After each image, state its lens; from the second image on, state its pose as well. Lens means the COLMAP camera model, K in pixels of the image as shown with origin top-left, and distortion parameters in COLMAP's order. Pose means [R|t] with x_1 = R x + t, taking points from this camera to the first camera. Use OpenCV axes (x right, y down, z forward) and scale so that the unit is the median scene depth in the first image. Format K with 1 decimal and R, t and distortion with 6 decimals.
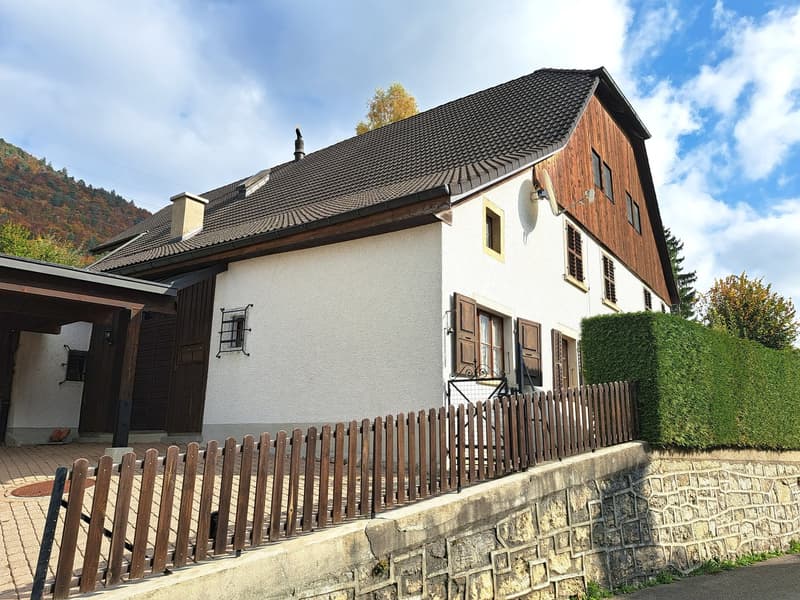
lens RADIAL K [[569.7, 0, 400.0], [0, 569.7, 300.0], [0, 0, 1]] dist [0.051584, -0.000100]
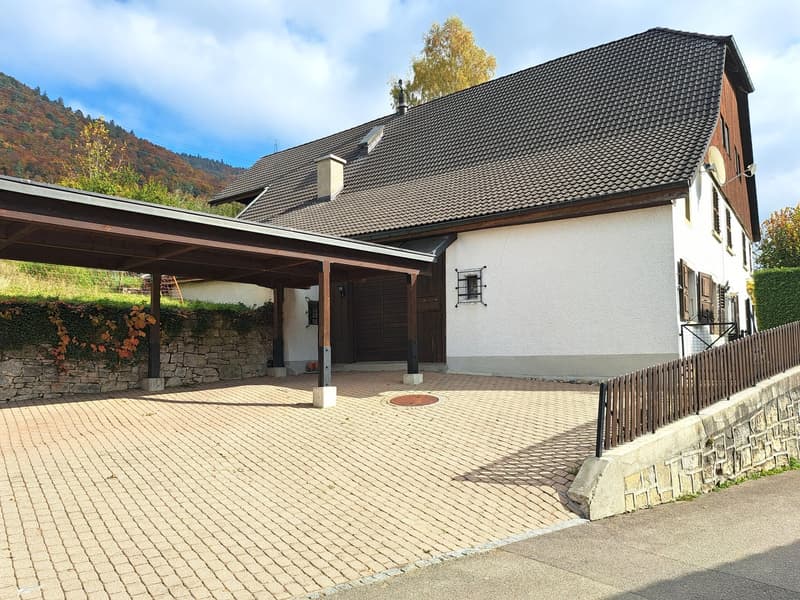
lens RADIAL K [[587.2, 0, 382.0], [0, 587.2, 303.8], [0, 0, 1]] dist [0.079278, -0.071665]
pose [[0.999707, -0.020872, -0.012278, -0.468440], [0.022311, 0.991009, 0.131920, -0.086619], [0.009414, -0.132155, 0.991184, -0.324436]]
